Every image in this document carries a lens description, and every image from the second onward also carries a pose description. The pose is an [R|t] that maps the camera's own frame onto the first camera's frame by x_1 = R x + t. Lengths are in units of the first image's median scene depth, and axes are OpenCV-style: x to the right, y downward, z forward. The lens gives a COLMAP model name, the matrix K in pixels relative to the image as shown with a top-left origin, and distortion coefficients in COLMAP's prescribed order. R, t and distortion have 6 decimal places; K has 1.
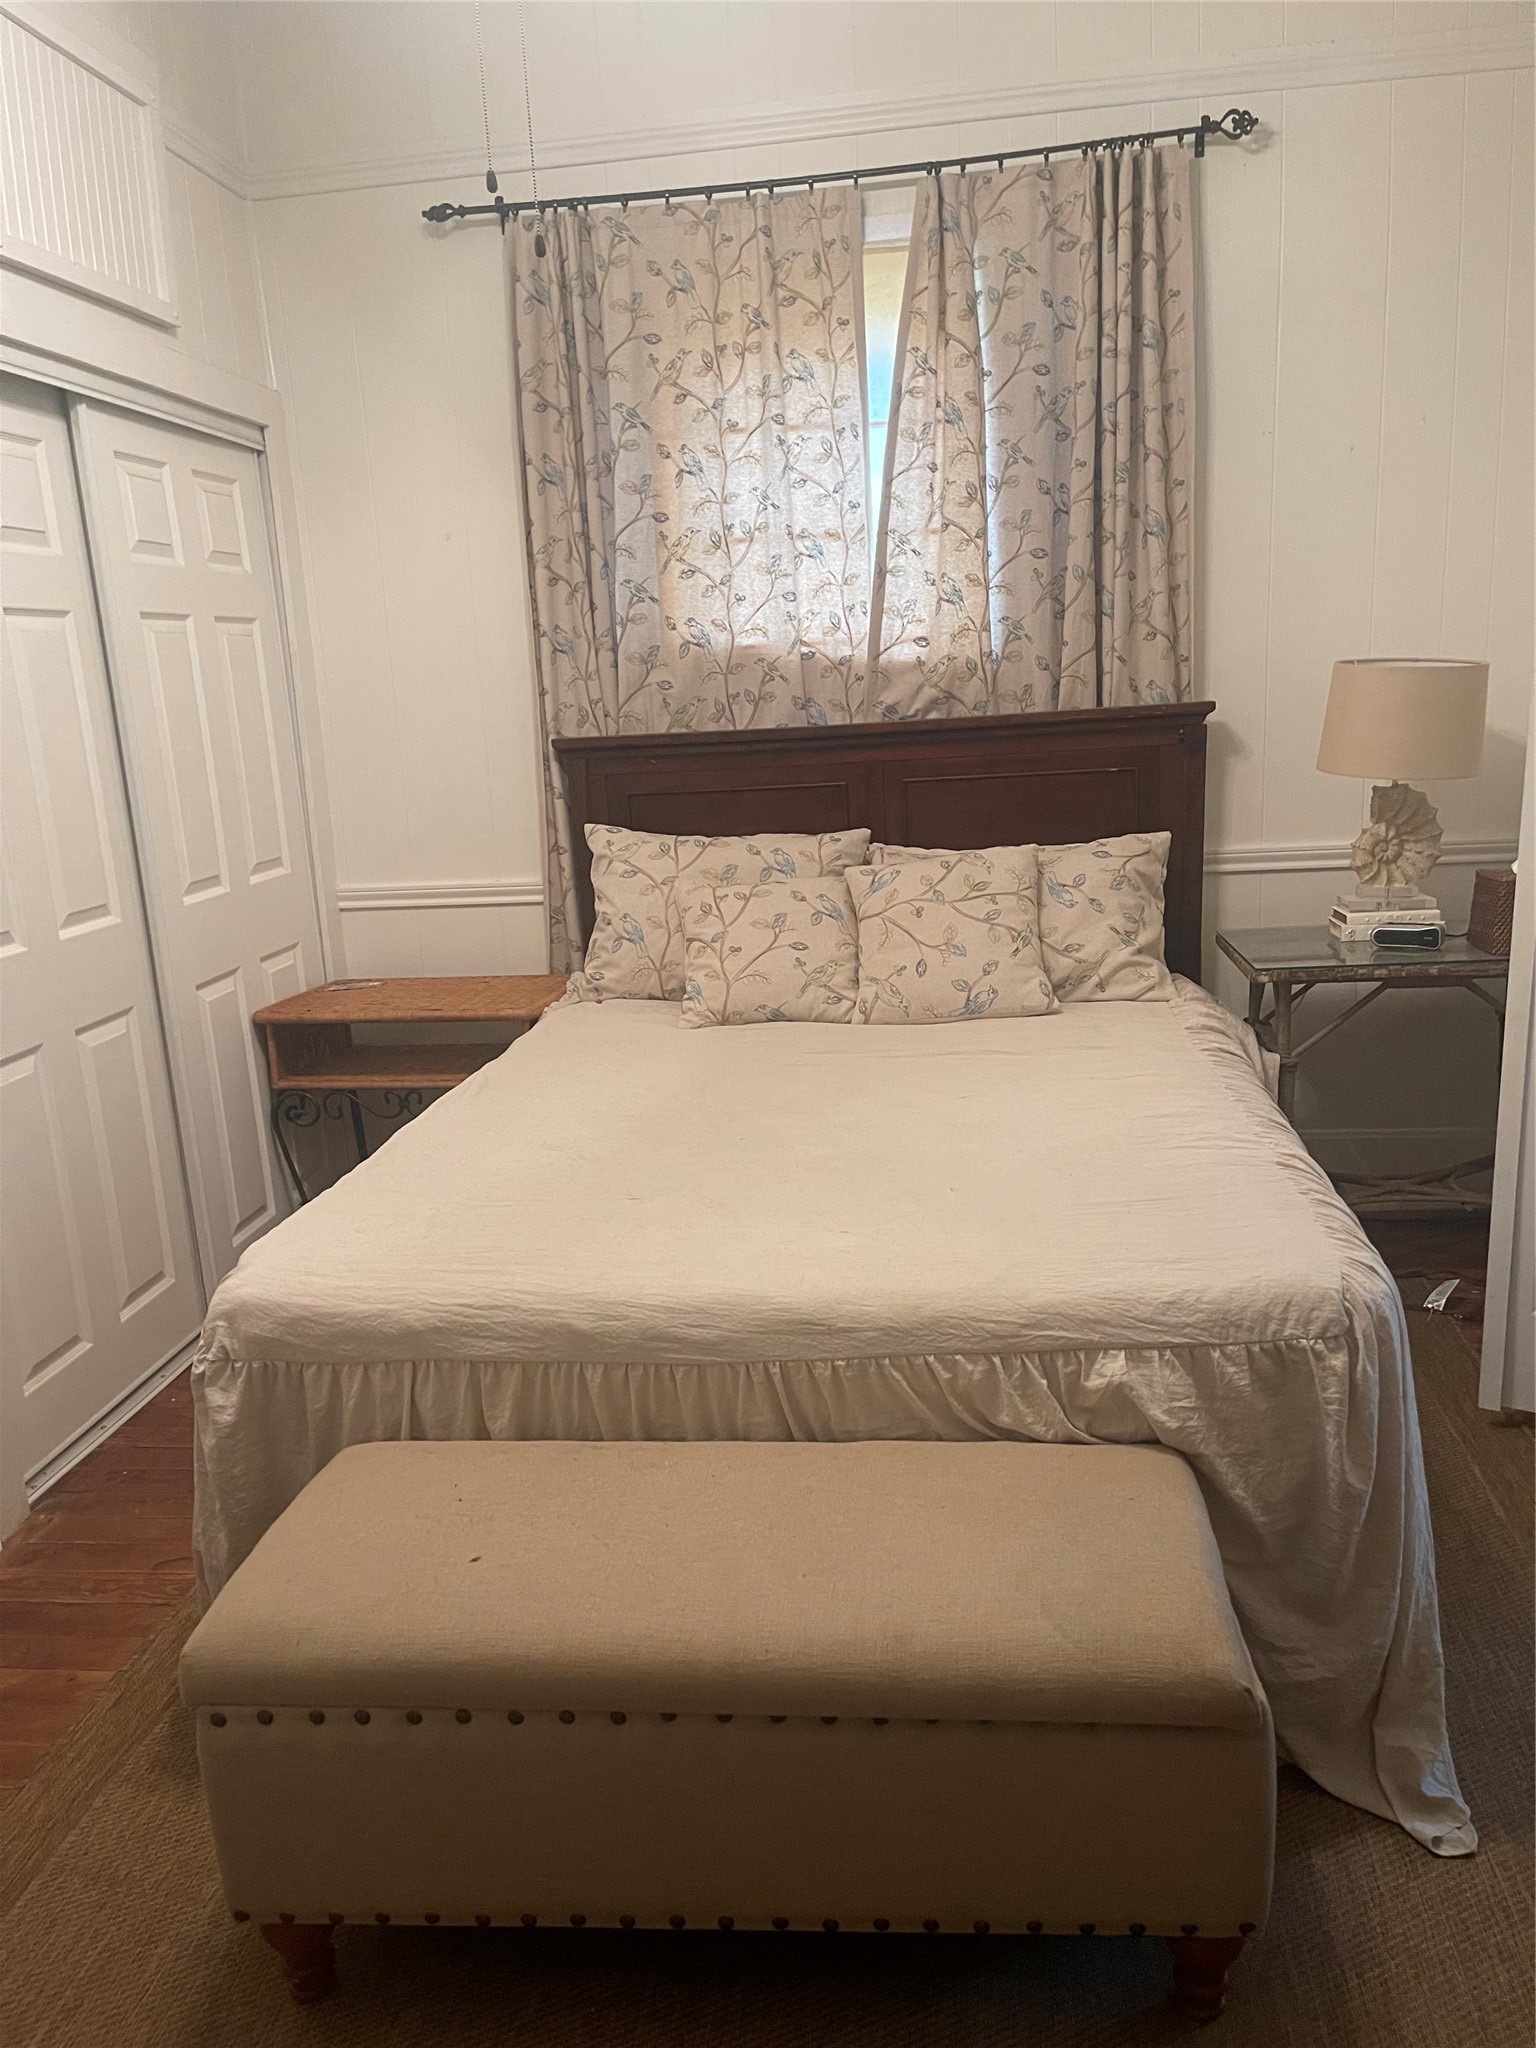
lens RADIAL K [[1548.0, 0, 765.3], [0, 1548.0, 1039.2], [0, 0, 1]] dist [0.033407, -0.031084]
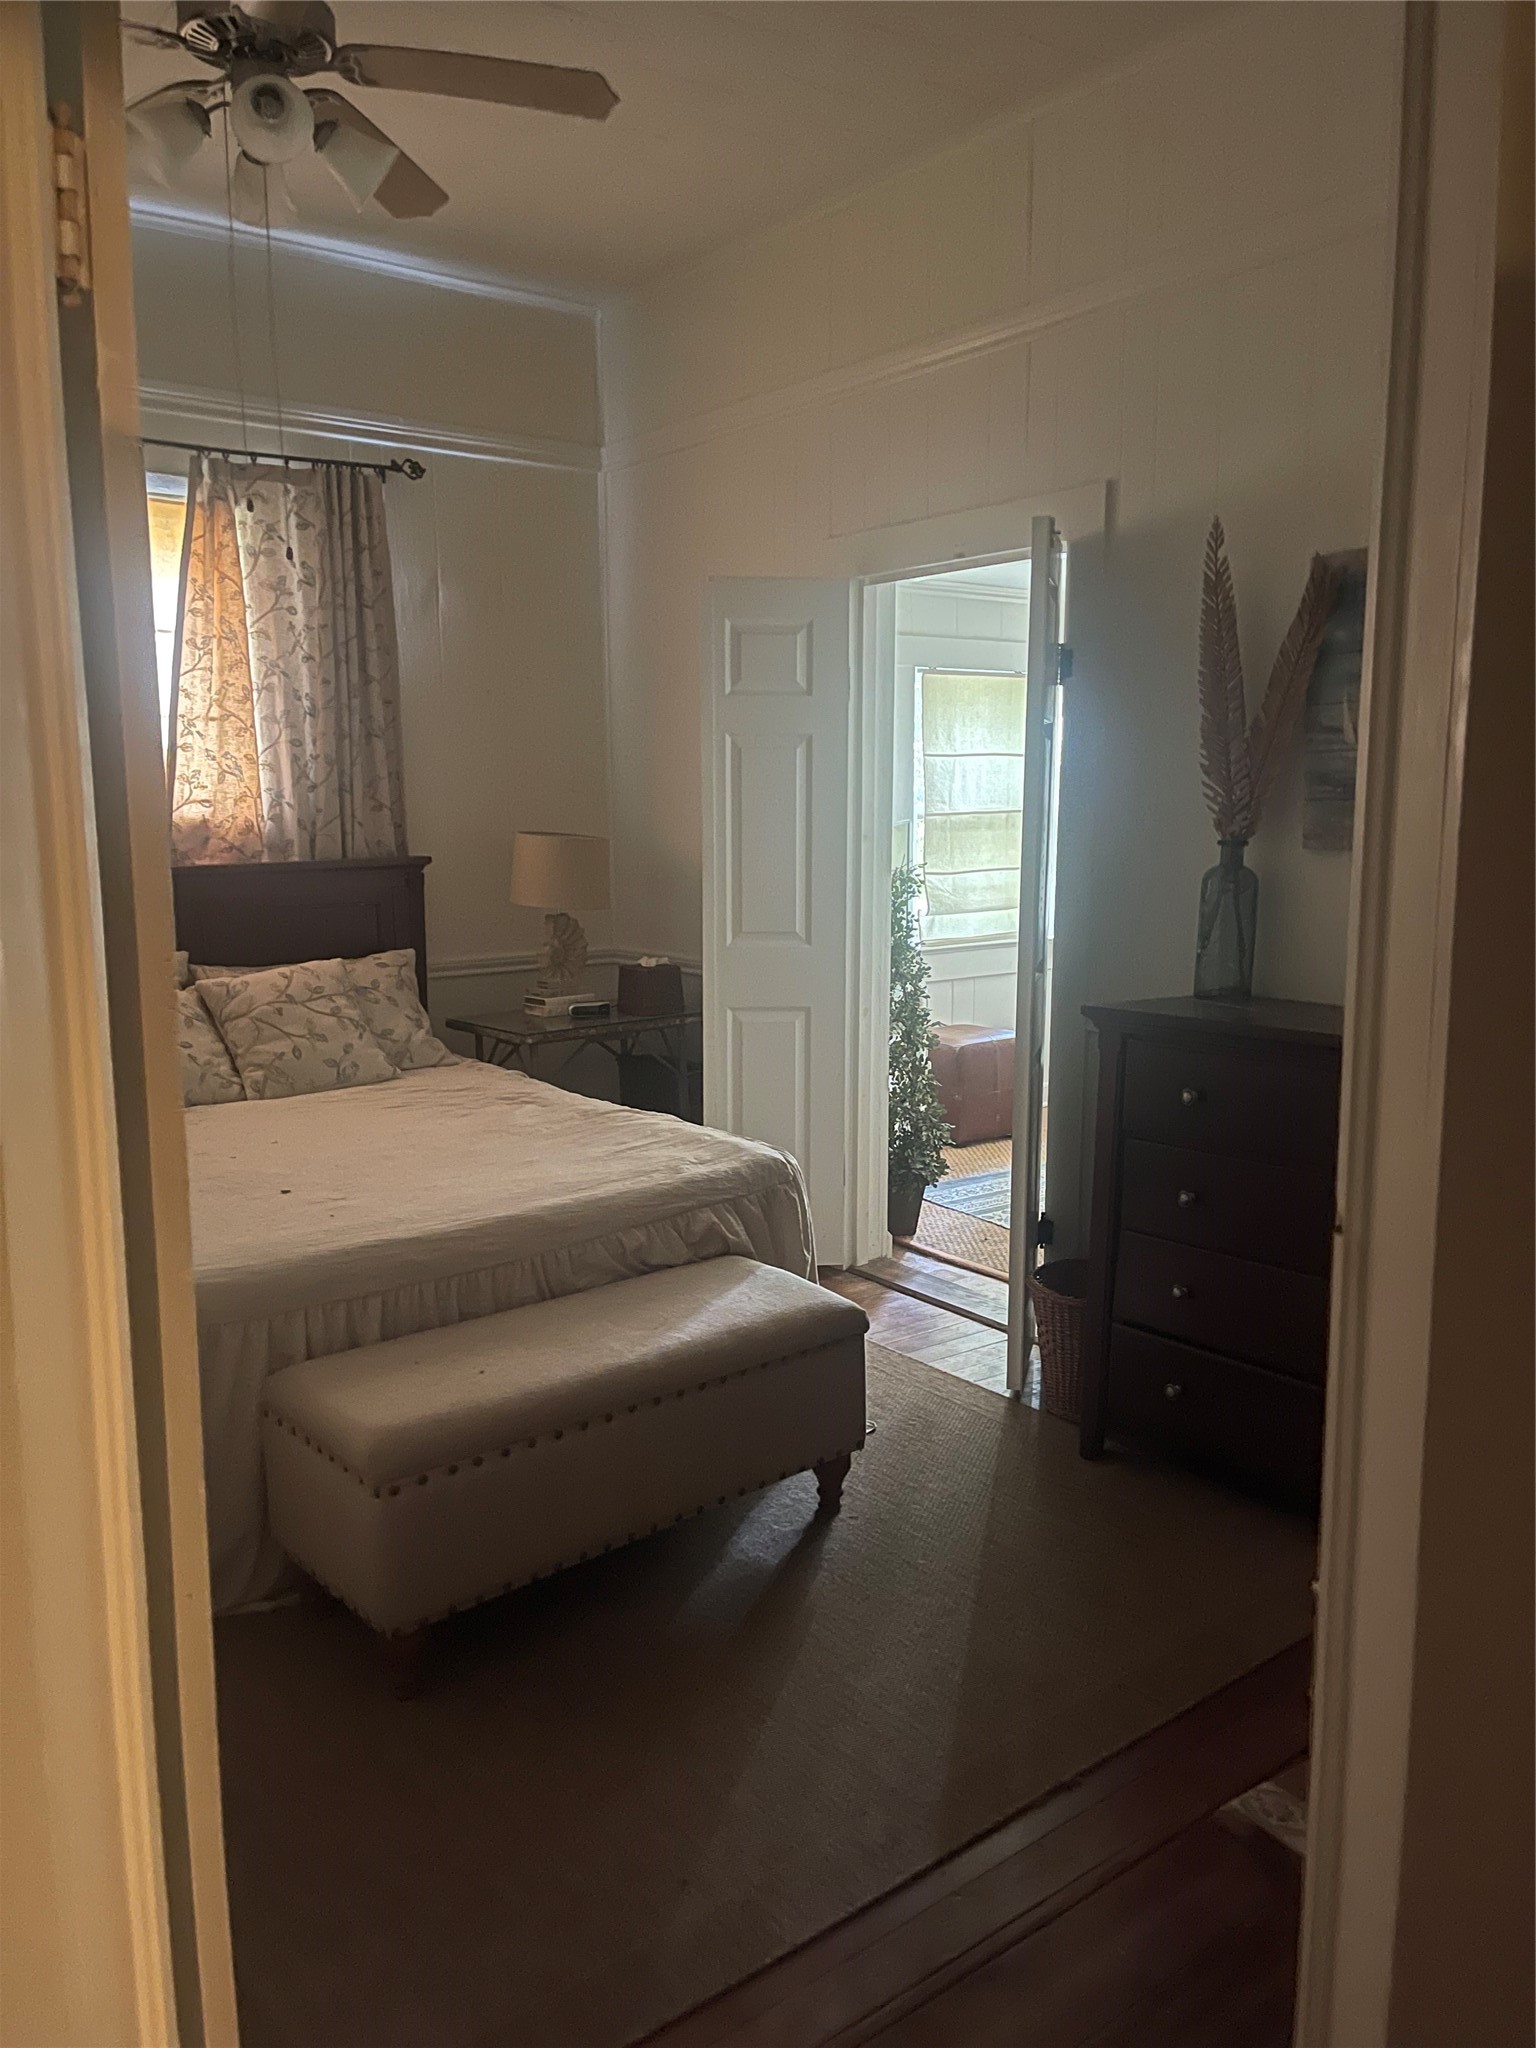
lens RADIAL K [[1548.0, 0, 767.8], [0, 1548.0, 1021.8], [0, 0, 1]] dist [0.033407, -0.031084]
pose [[0.697150, -0.055367, 0.714784, -0.508421], [0.133896, 0.989526, -0.053944, 0.047244], [-0.704311, 0.133313, 0.697262, -0.173377]]
